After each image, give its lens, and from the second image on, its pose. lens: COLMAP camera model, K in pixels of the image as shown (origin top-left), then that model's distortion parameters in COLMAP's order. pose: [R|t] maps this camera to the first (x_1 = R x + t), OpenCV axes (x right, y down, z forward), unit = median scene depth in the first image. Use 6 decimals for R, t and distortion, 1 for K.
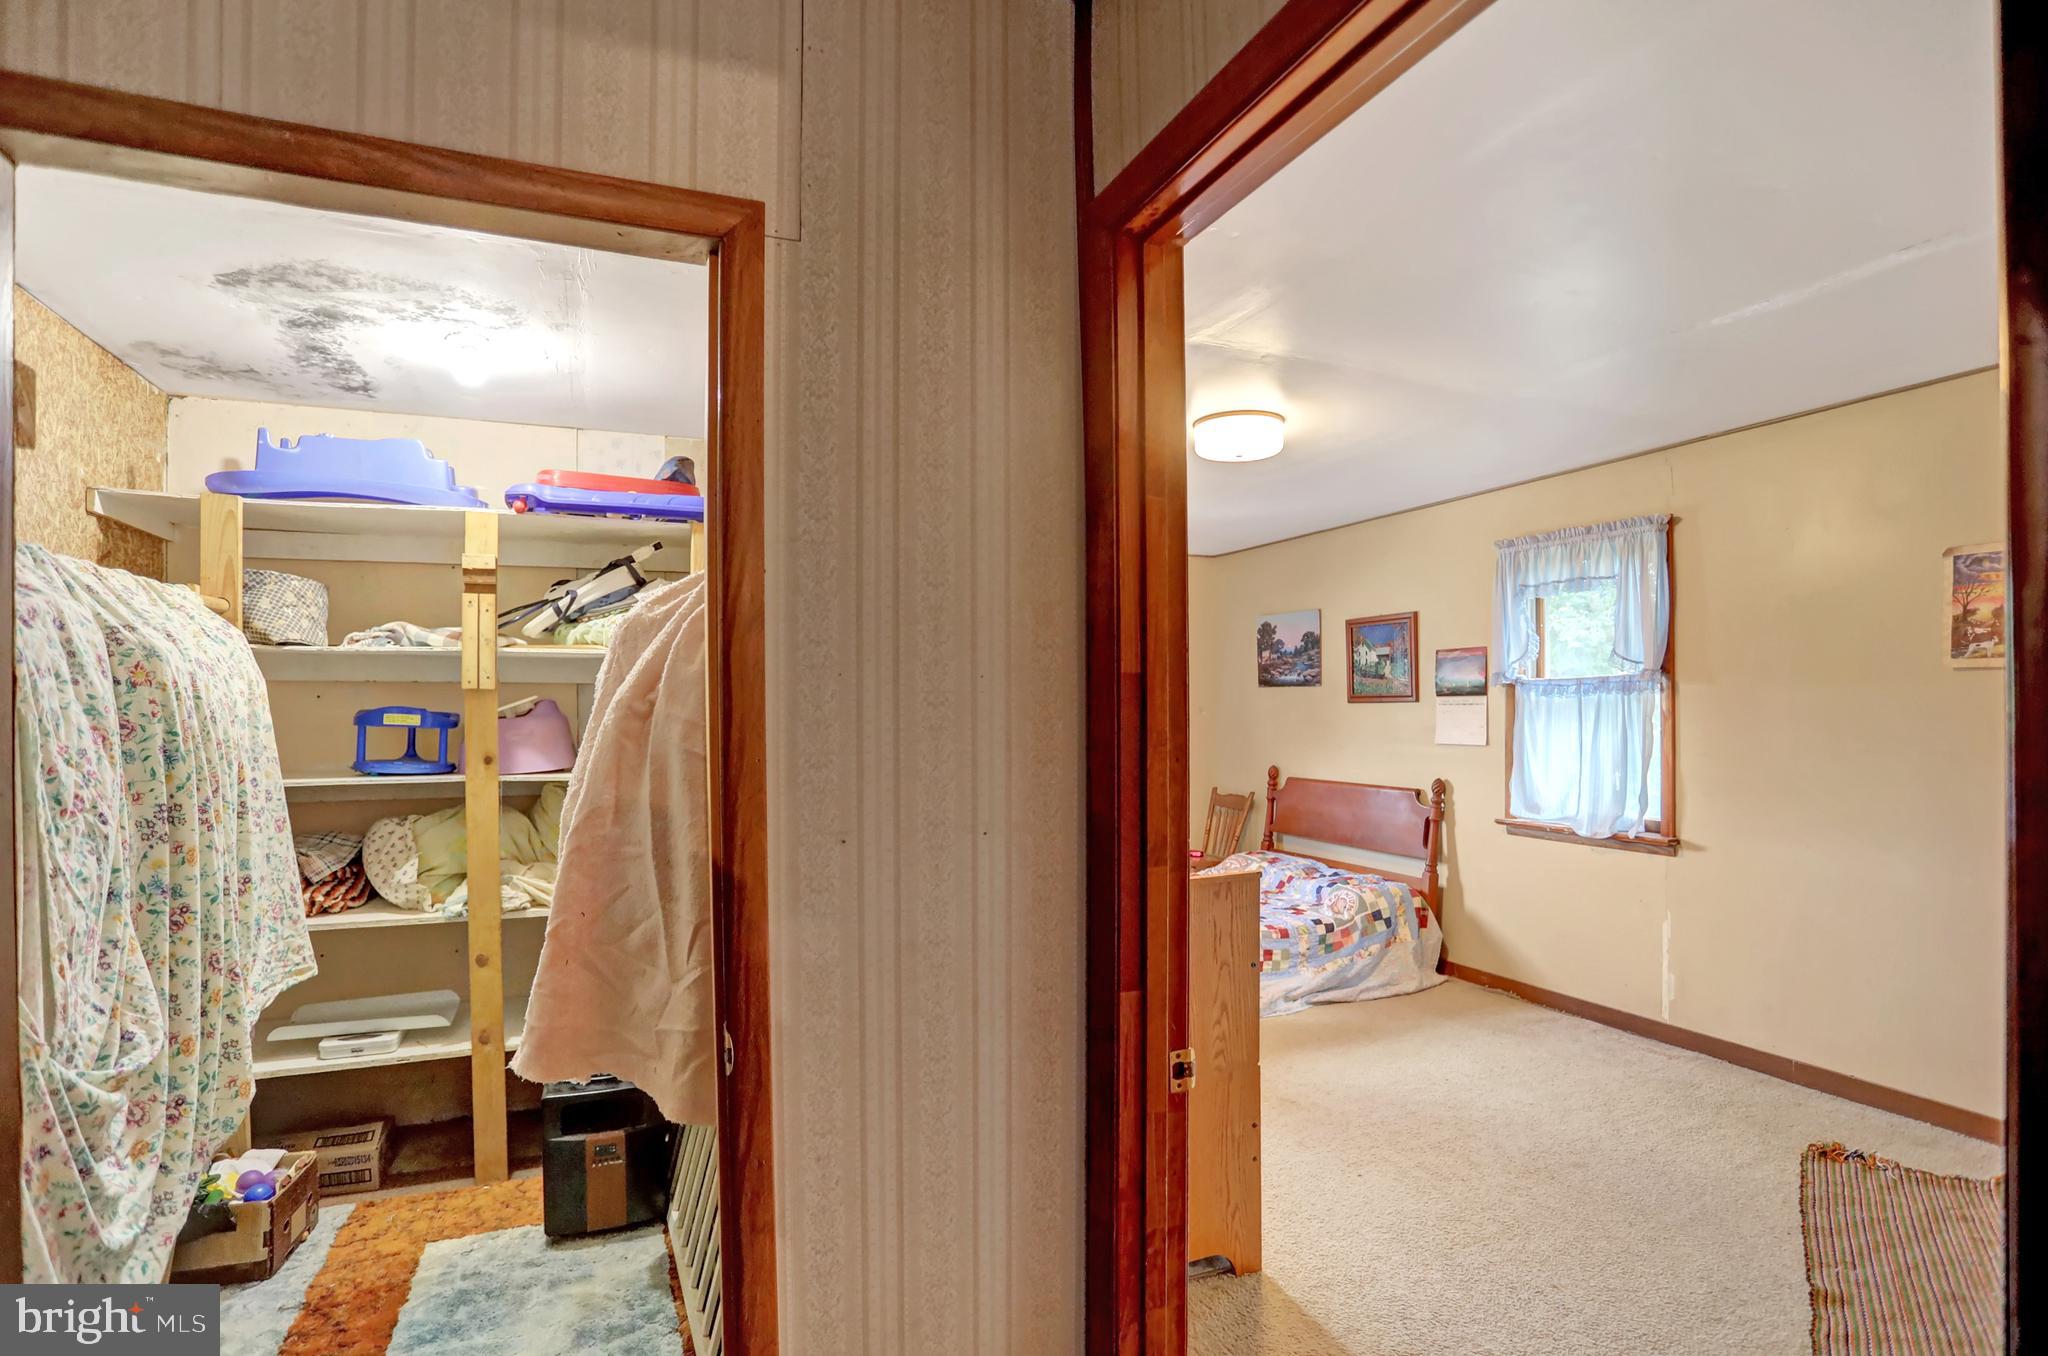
lens RADIAL K [[1017.9, 0, 1052.1], [0, 1017.9, 716.9], [0, 0, 1]] dist [-0.059018, 0.017671]
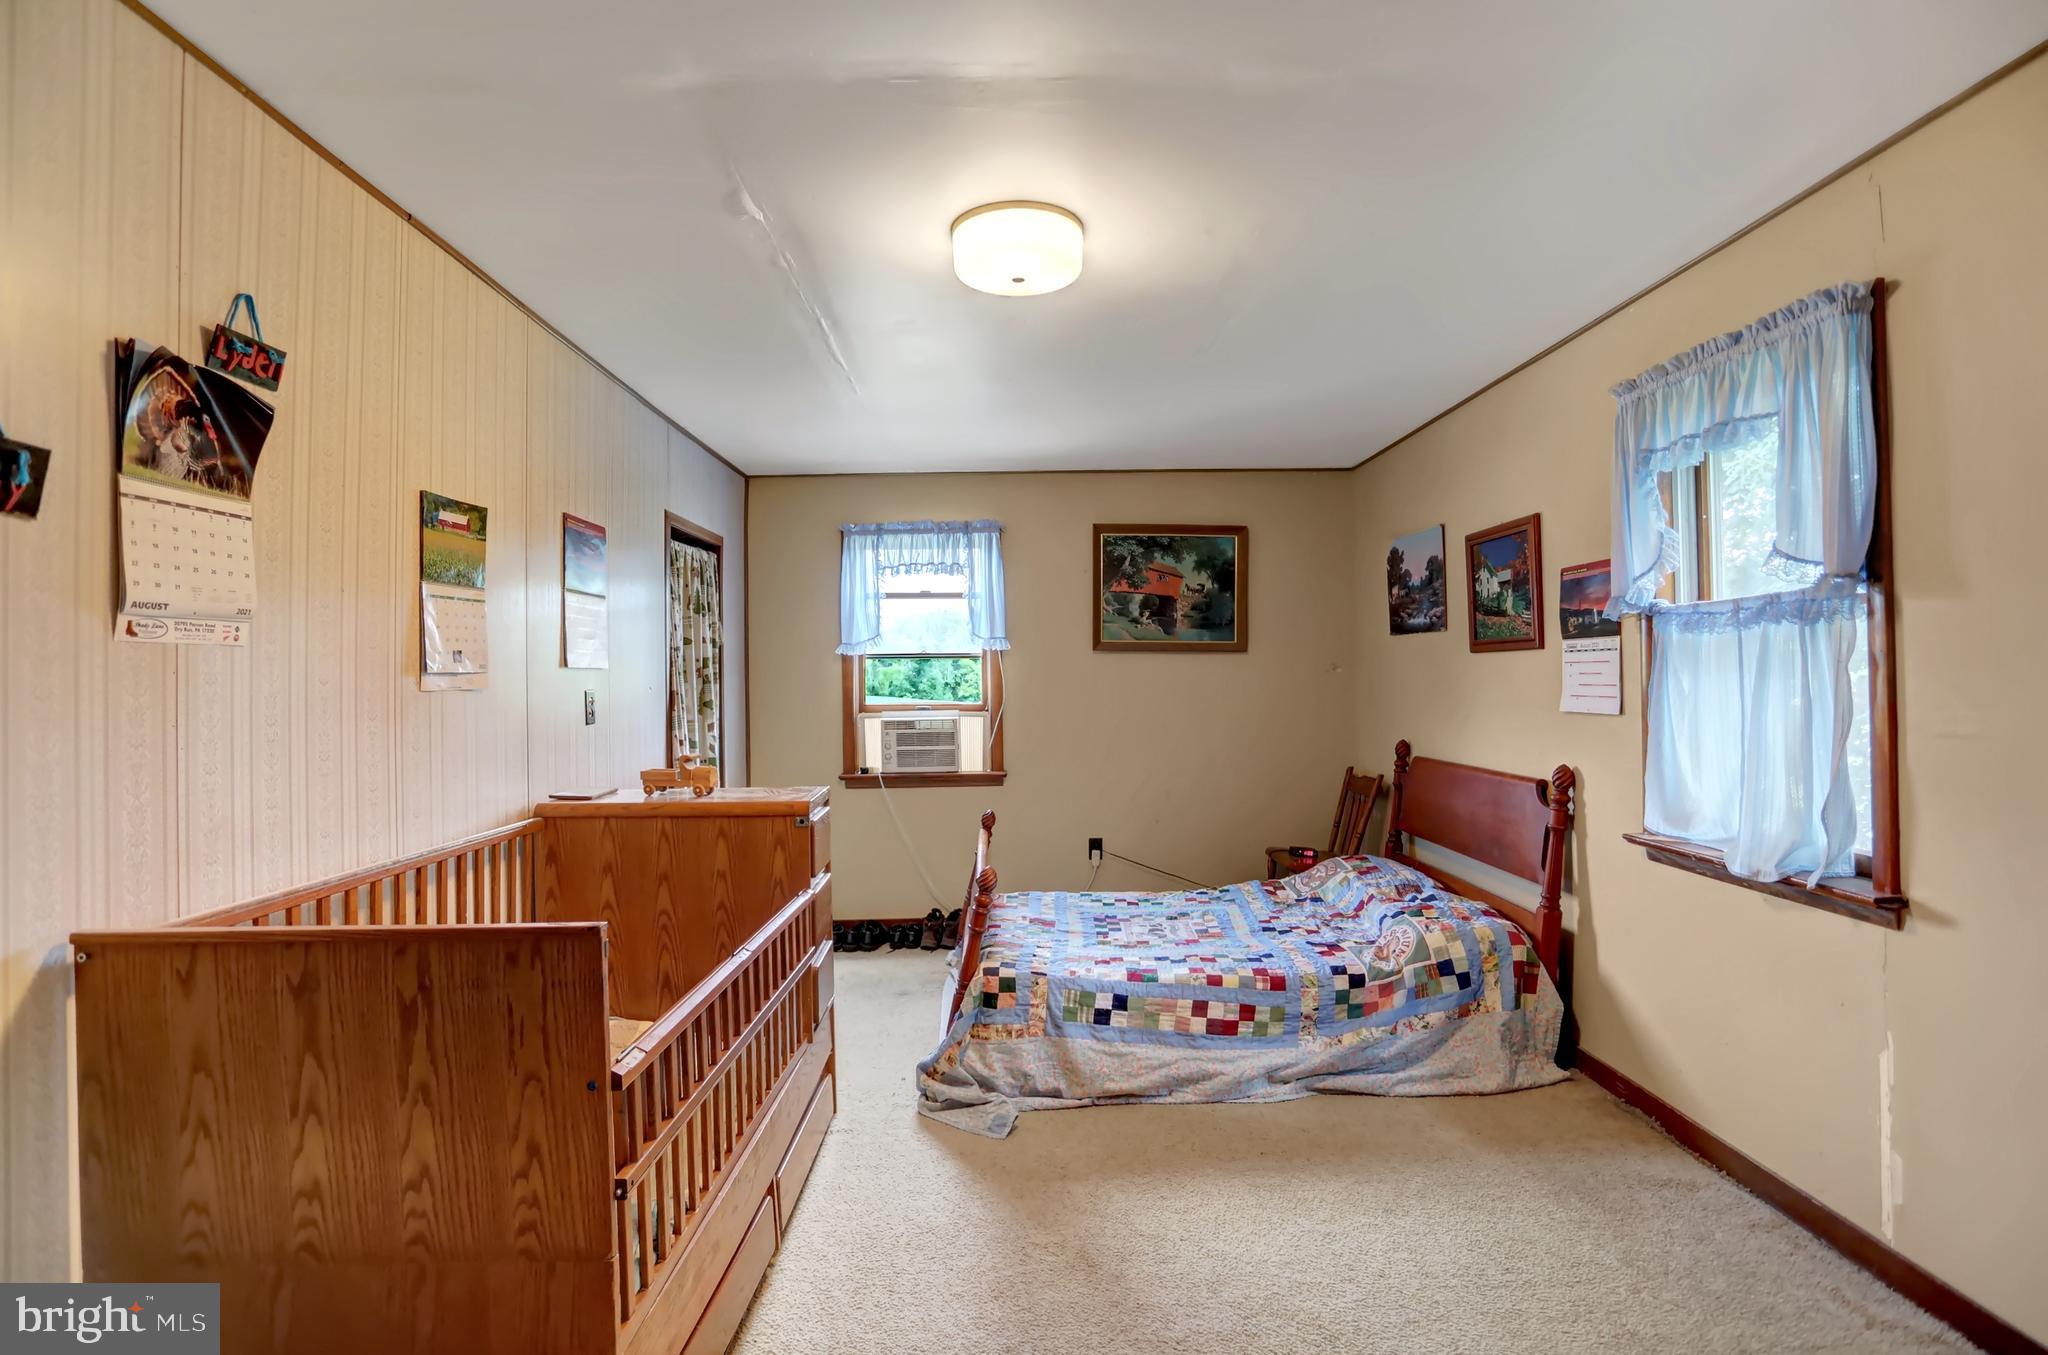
lens RADIAL K [[1017.9, 0, 1025.9], [0, 1017.9, 670.1], [0, 0, 1]] dist [-0.059018, 0.017671]
pose [[0.924754, -0.006673, -0.380507, 0.334271], [0.001796, 0.999912, -0.013169, 0.008192], [0.380561, 0.011494, 0.924684, 0.291895]]
